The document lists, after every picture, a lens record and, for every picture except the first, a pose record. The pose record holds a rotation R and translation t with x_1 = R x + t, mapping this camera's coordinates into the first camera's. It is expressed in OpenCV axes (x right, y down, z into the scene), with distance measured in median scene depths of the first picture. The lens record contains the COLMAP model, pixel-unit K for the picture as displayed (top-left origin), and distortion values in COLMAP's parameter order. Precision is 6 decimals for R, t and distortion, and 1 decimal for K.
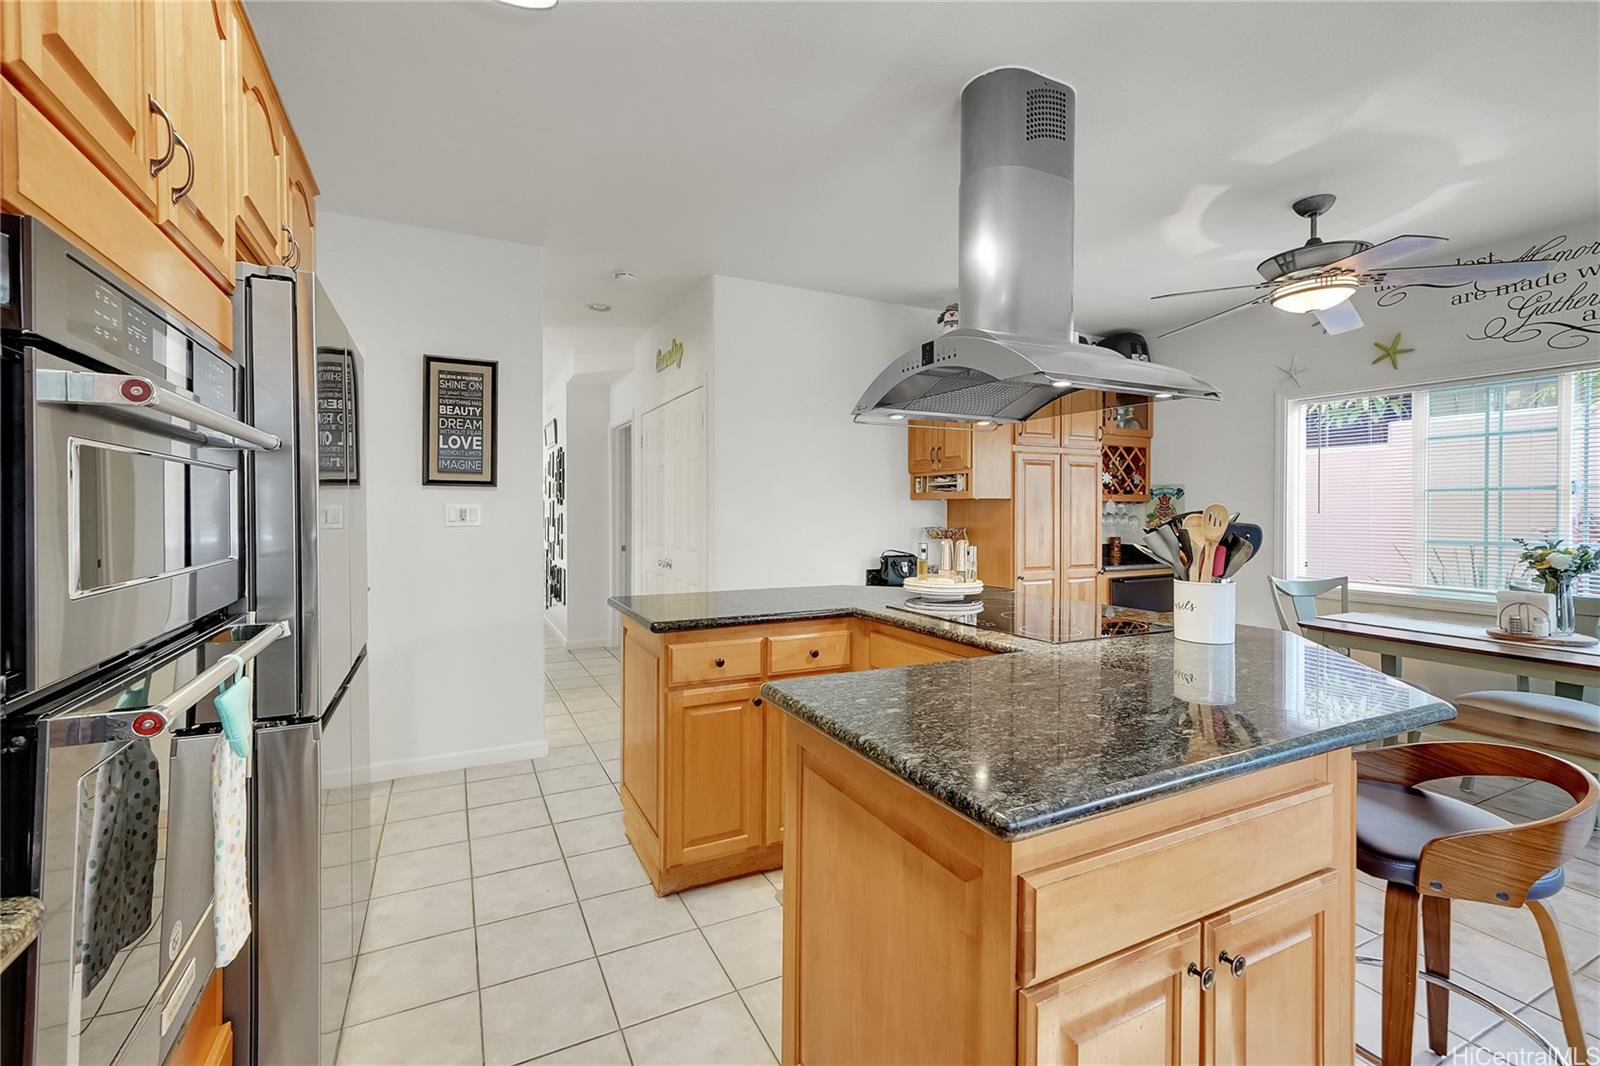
lens RADIAL K [[677.6, 0, 796.0], [0, 677.6, 520.8], [0, 0, 1]] dist [-0.000025, 0.000006]
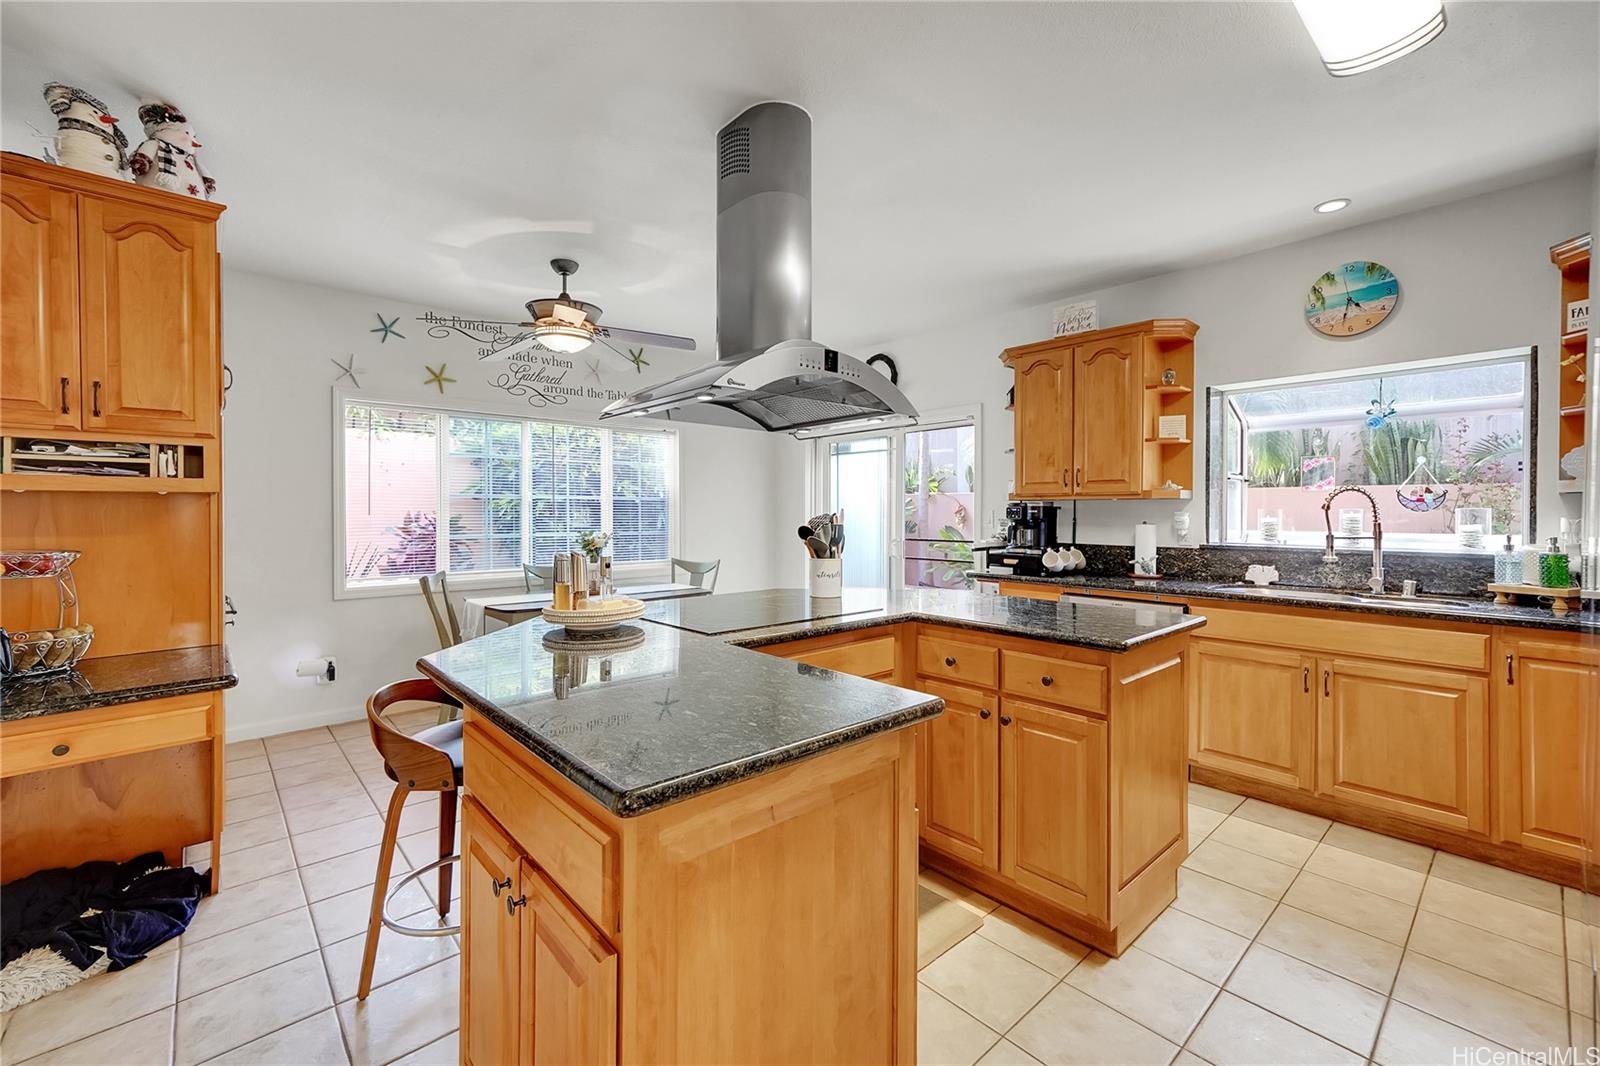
lens RADIAL K [[677.6, 0, 789.4], [0, 677.6, 511.9], [0, 0, 1]] dist [-0.000025, 0.000006]
pose [[-0.250027, -0.001549, 0.968238, -0.501509], [0.012093, 0.999916, 0.004723, -0.018355], [-0.968163, 0.012890, -0.249988, 0.863769]]
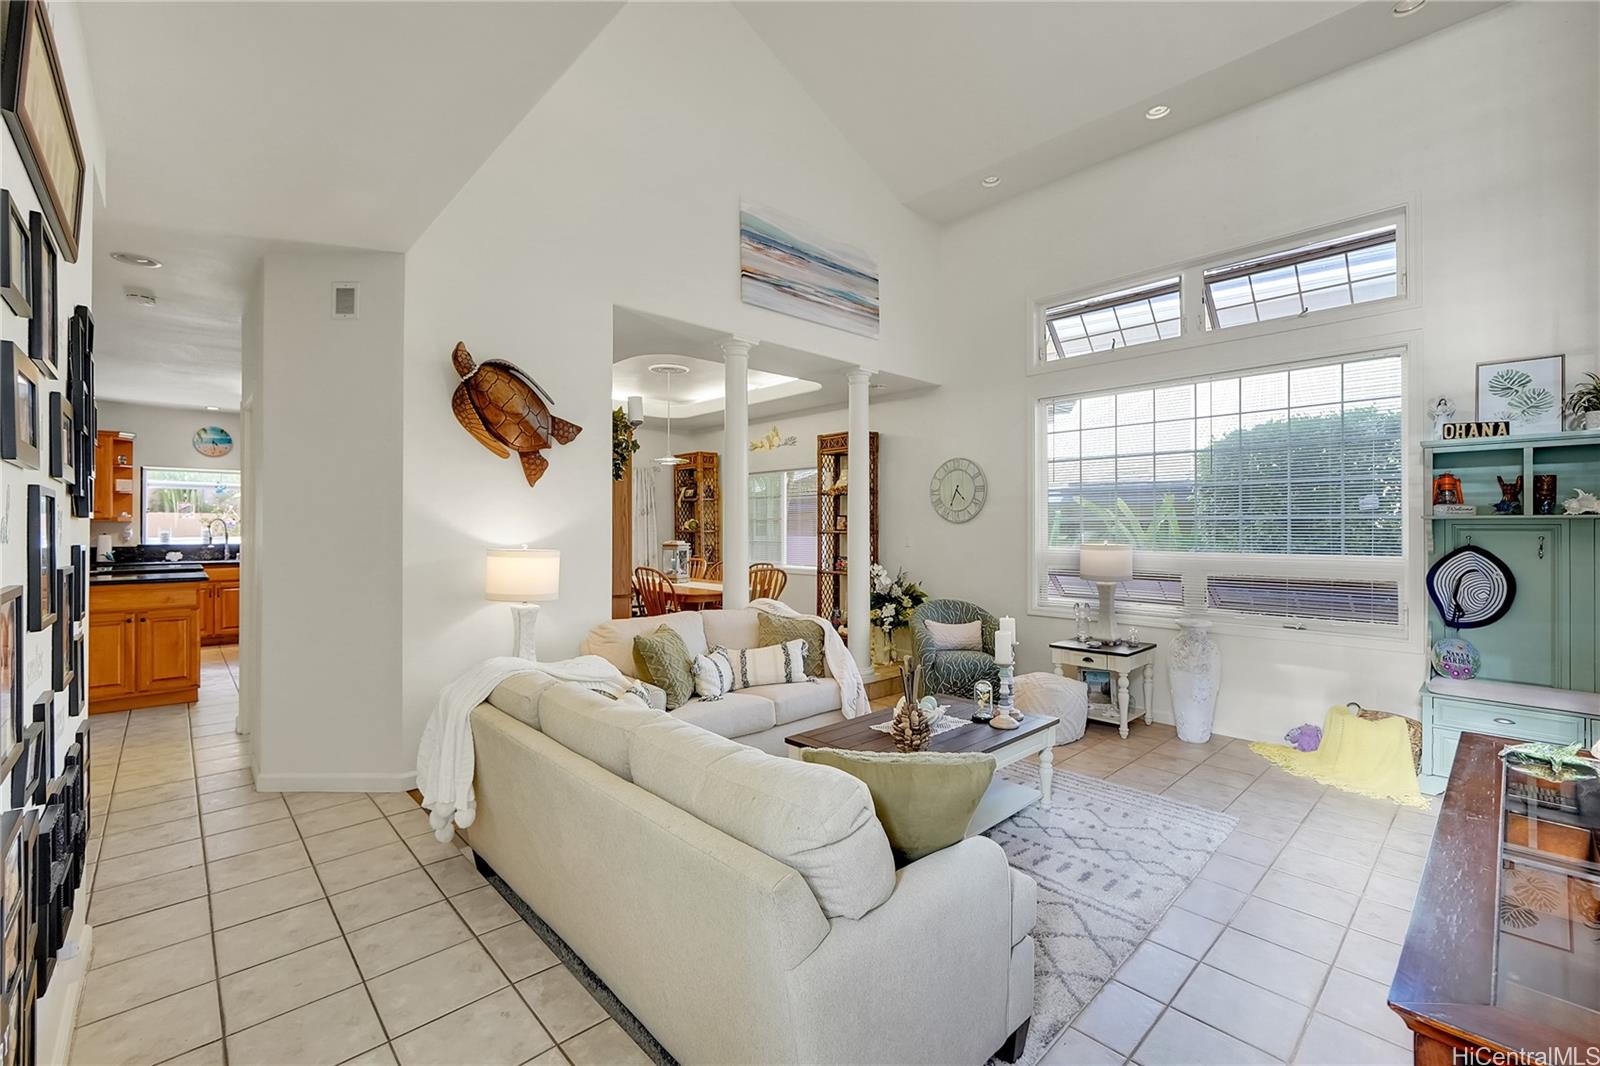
lens RADIAL K [[677.6, 0, 797.6], [0, 677.6, 526.2], [0, 0, 1]] dist [-0.000025, 0.000006]
pose [[-0.960868, -0.003181, -0.276989, -0.727492], [-0.006297, 0.999927, 0.010360, -0.030267], [0.276936, 0.011699, -0.960817, 1.584726]]
